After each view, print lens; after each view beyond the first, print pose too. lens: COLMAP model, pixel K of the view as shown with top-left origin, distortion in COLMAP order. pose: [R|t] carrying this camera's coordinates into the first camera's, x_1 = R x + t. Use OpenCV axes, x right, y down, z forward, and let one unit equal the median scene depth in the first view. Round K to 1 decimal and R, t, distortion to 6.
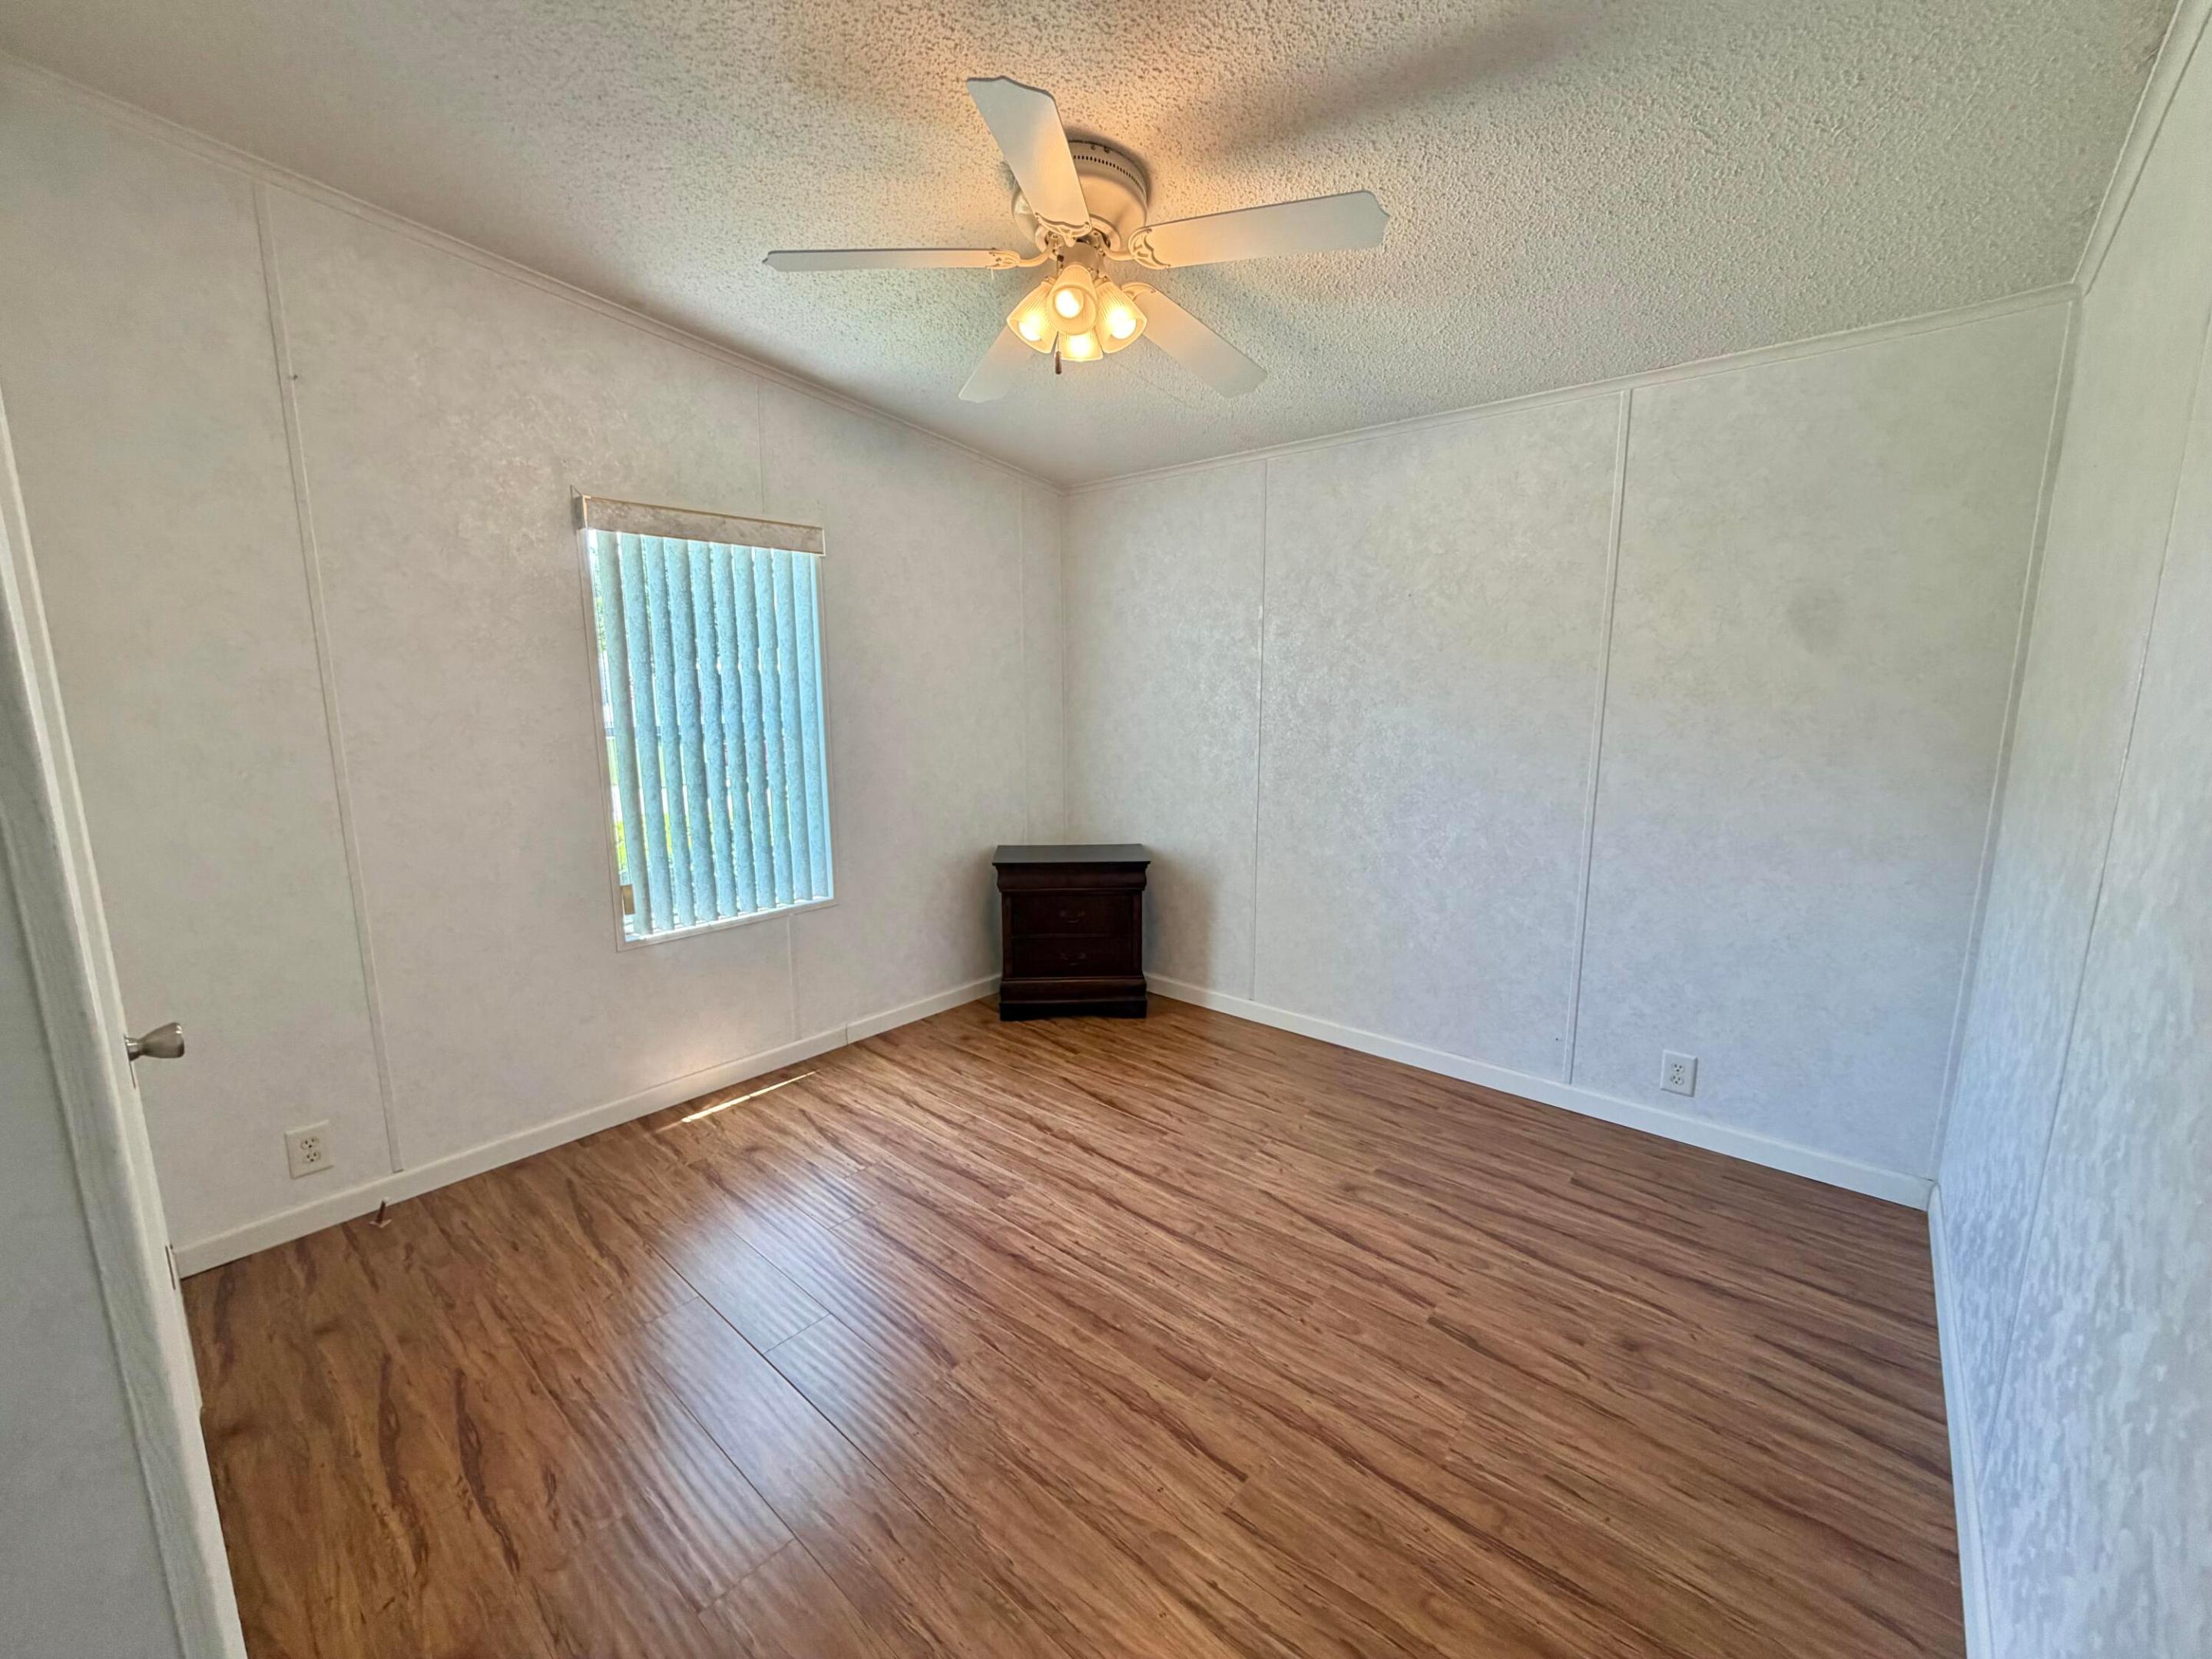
lens RADIAL K [[881.3, 0, 1098.5], [0, 881.3, 842.1], [0, 0, 1]] dist [-0.000159, 0.000483]
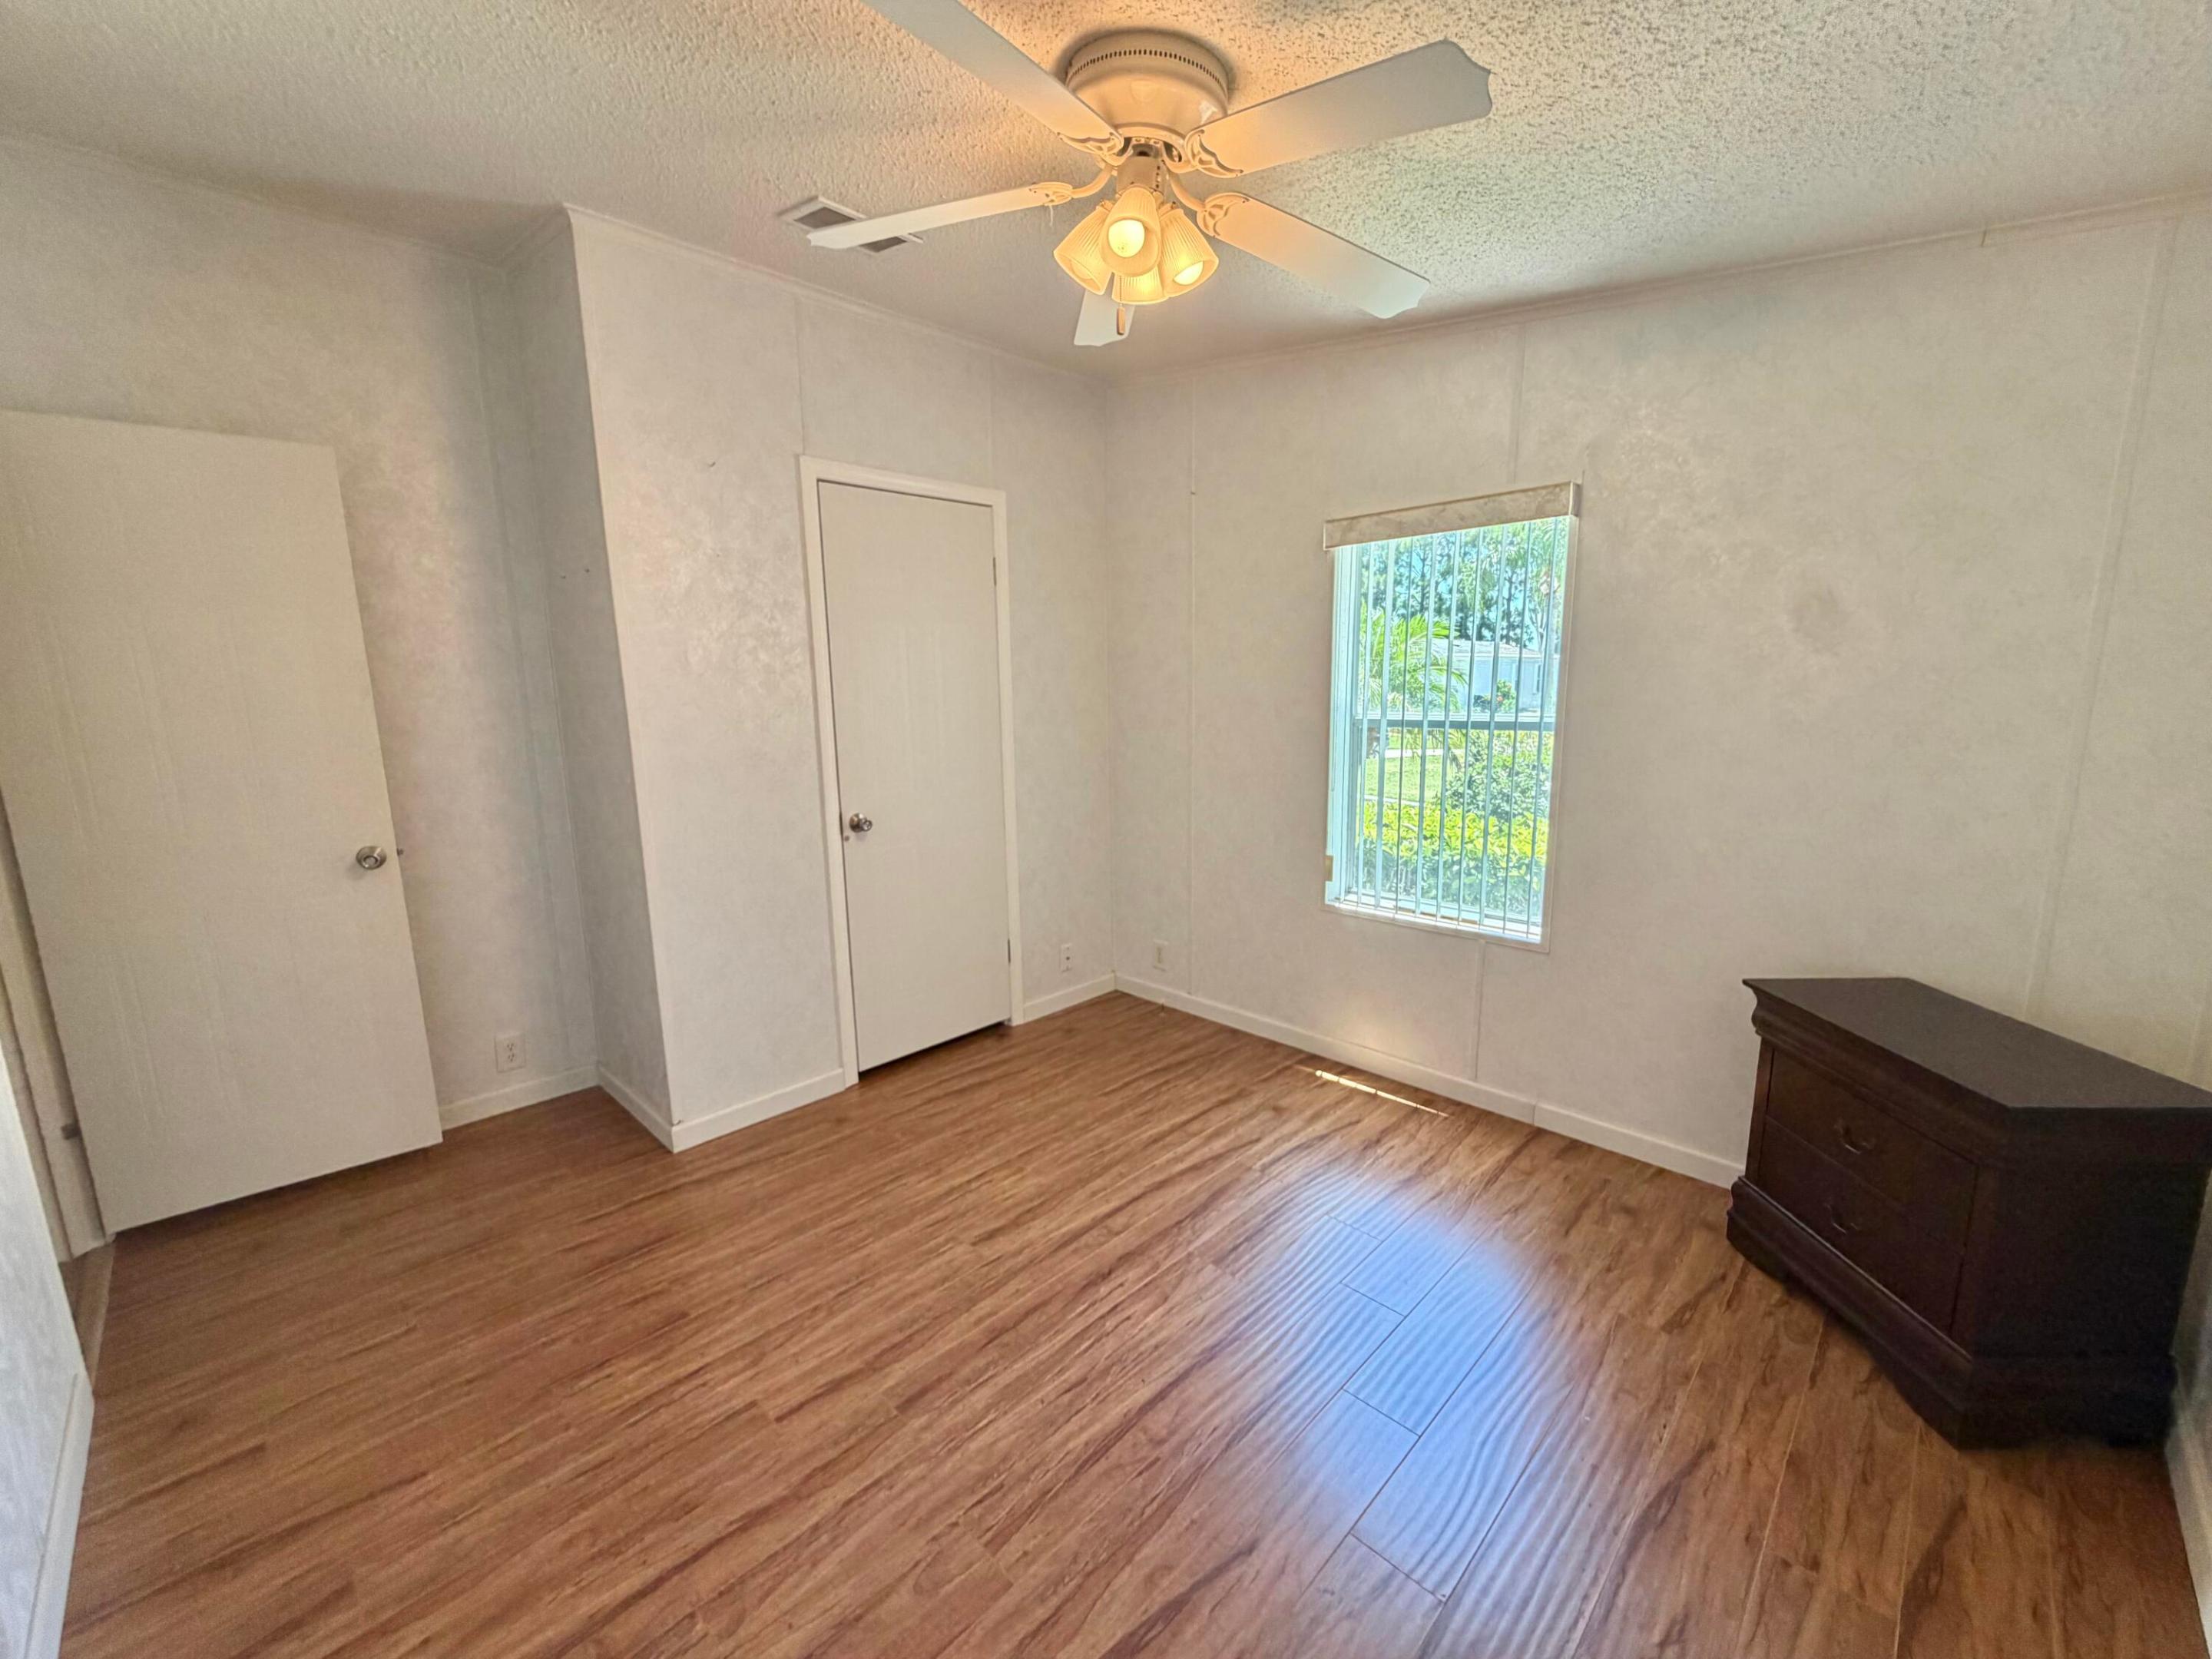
lens RADIAL K [[881.3, 0, 1091.0], [0, 881.3, 816.7], [0, 0, 1]] dist [-0.000159, 0.000483]
pose [[-0.070742, 0.155158, -0.985354, 0.721861], [-0.162213, 0.972890, 0.164841, -0.164302], [0.984217, 0.171498, -0.043655, 0.854021]]
